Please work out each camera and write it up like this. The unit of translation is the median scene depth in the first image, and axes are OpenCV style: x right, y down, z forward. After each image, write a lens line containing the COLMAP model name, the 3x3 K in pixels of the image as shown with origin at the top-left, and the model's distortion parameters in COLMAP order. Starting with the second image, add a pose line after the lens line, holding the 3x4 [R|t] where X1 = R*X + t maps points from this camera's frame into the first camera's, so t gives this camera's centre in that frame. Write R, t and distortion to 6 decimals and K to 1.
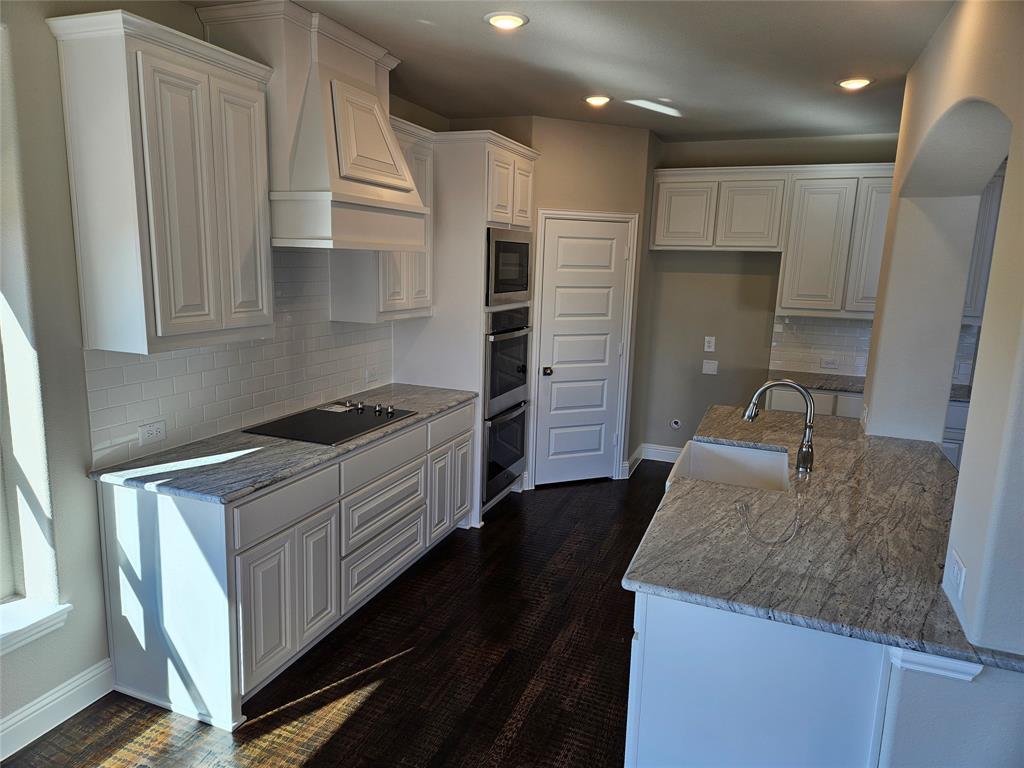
lens RADIAL K [[682.2, 0, 506.5], [0, 682.2, 383.9], [0, 0, 1]] dist [0.083362, -0.070408]
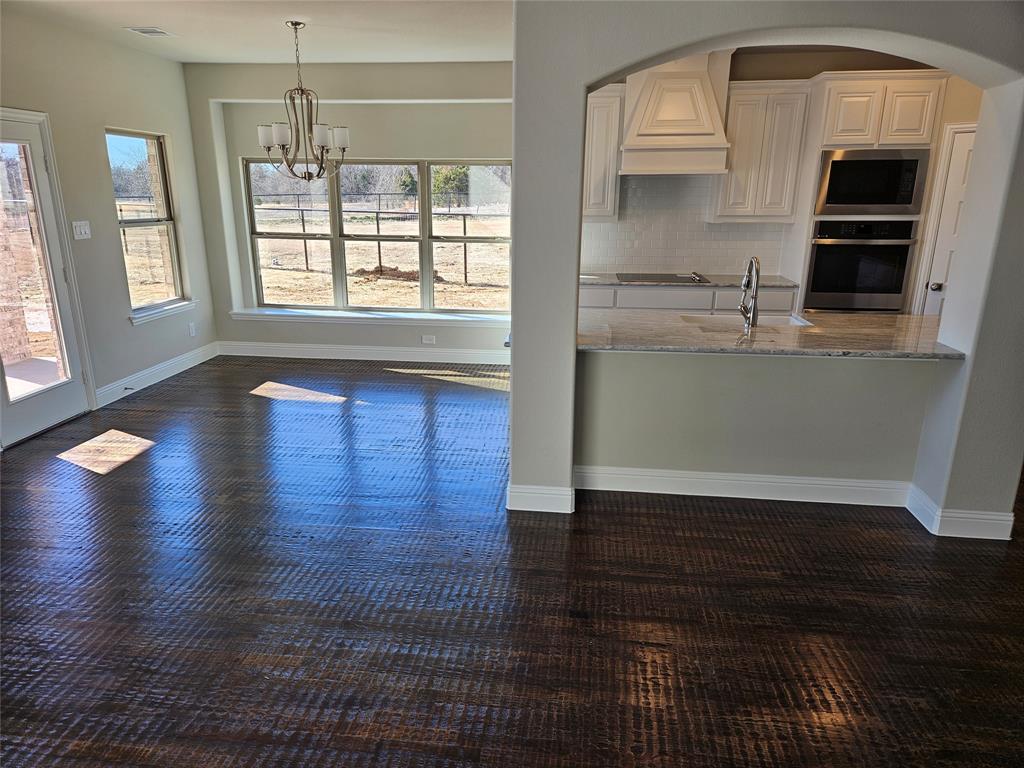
lens RADIAL K [[682.2, 0, 506.5], [0, 682.2, 383.9], [0, 0, 1]] dist [0.083362, -0.070408]
pose [[0.255189, 0.230142, -0.939102, 1.516746], [-0.173747, 0.966364, 0.189610, 0.059852], [0.951152, 0.114780, 0.286592, 0.182399]]
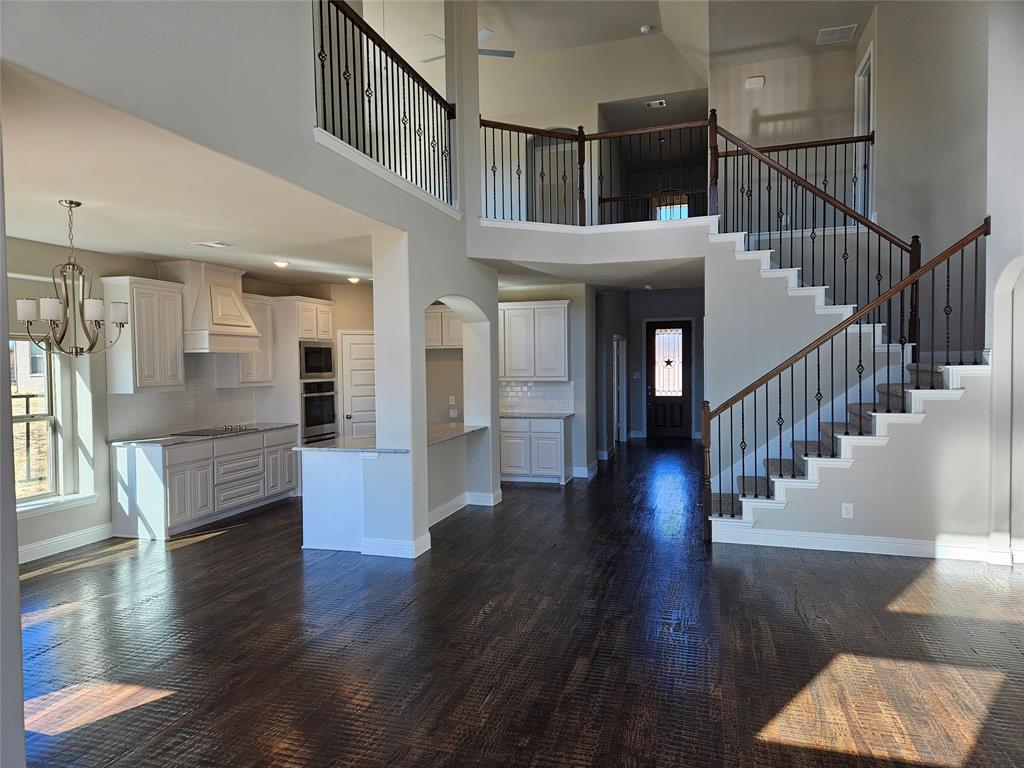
lens RADIAL K [[682.2, 0, 506.5], [0, 682.2, 383.9], [0, 0, 1]] dist [0.083362, -0.070408]
pose [[0.995514, -0.049669, 0.080535, 0.559630], [0.061491, 0.986513, -0.151695, 0.330826], [-0.071914, 0.155966, 0.985141, -1.393553]]
